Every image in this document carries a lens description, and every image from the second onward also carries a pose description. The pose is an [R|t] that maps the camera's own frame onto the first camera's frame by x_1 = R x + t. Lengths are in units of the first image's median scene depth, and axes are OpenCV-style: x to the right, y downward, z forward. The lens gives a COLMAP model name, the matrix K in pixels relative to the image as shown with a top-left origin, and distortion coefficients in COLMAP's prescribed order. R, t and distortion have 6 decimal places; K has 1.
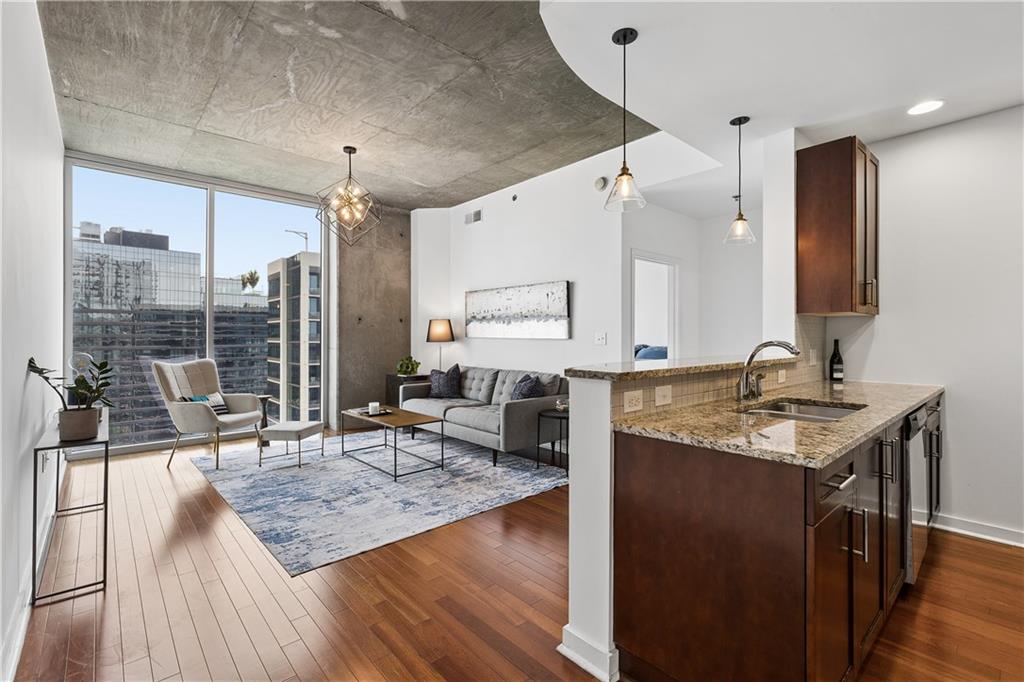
lens RADIAL K [[458.0, 0, 512.8], [0, 458.0, 334.6], [0, 0, 1]] dist [0.008767, -0.002464]
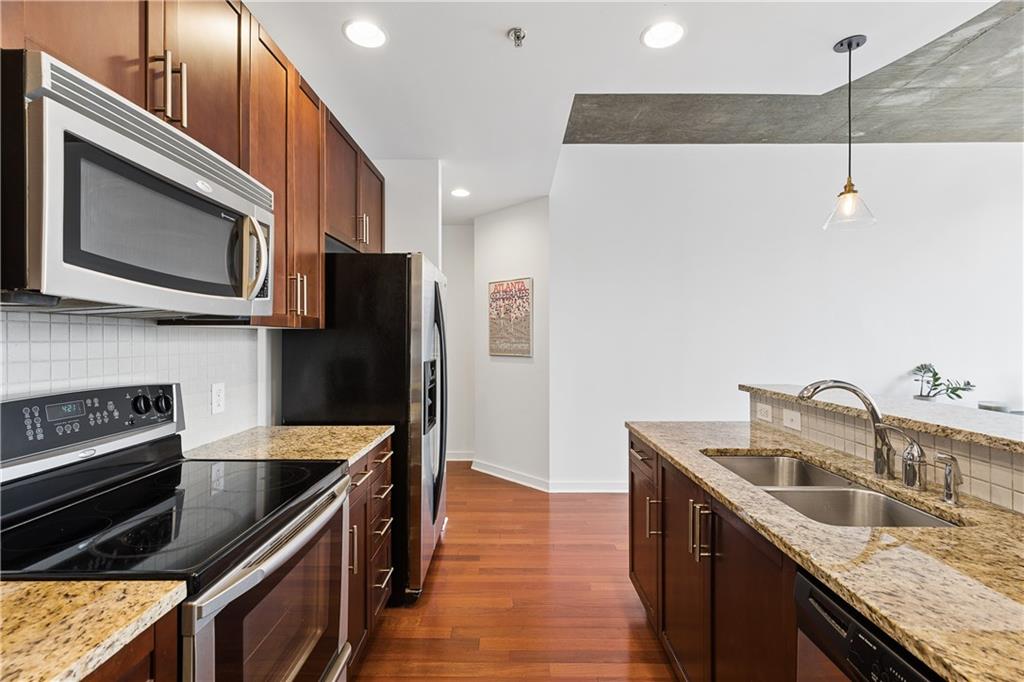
lens RADIAL K [[458.0, 0, 513.6], [0, 458.0, 338.8], [0, 0, 1]] dist [0.008767, -0.002464]
pose [[-0.664976, 0.000601, -0.746865, 0.565663], [0.002114, 0.999997, -0.001078, -0.019411], [0.746862, -0.002296, -0.664975, 0.448718]]
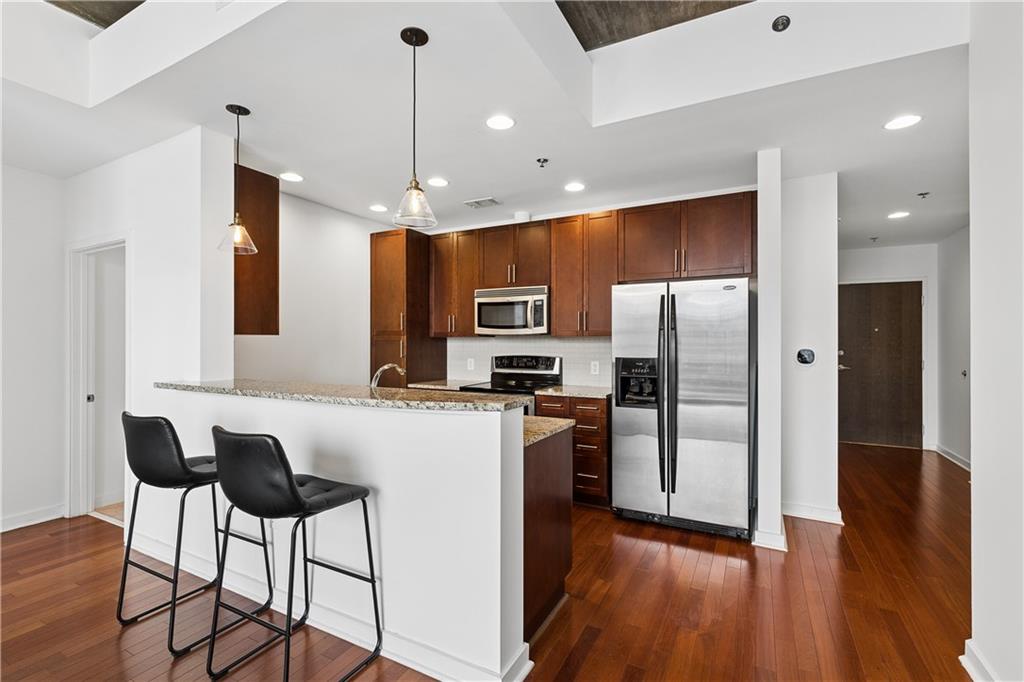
lens RADIAL K [[458.0, 0, 510.7], [0, 458.0, 341.5], [0, 0, 1]] dist [0.008767, -0.002464]
pose [[-0.342368, 0.001834, 0.939564, -0.273120], [-0.003912, 0.999987, -0.003377, -0.017486], [-0.939558, -0.004832, -0.342356, 0.457525]]
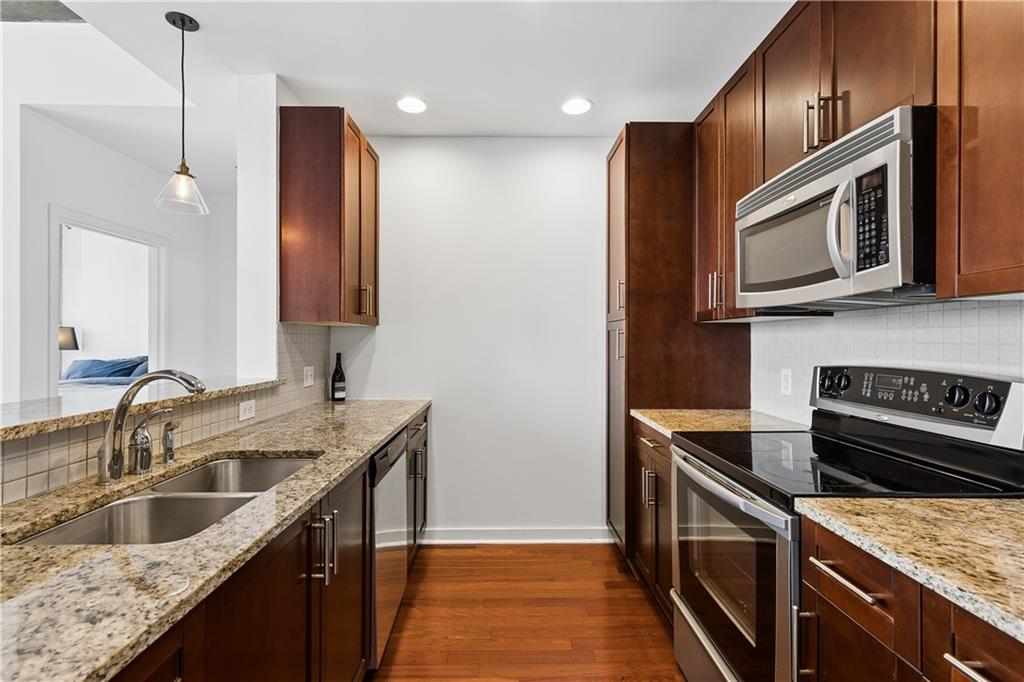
lens RADIAL K [[458.0, 0, 509.8], [0, 458.0, 339.9], [0, 0, 1]] dist [0.008767, -0.002464]
pose [[0.657412, 0.000905, 0.753530, 0.173020], [-0.003531, 0.999992, 0.001880, -0.010751], [-0.753523, -0.003897, 0.657410, 0.125842]]
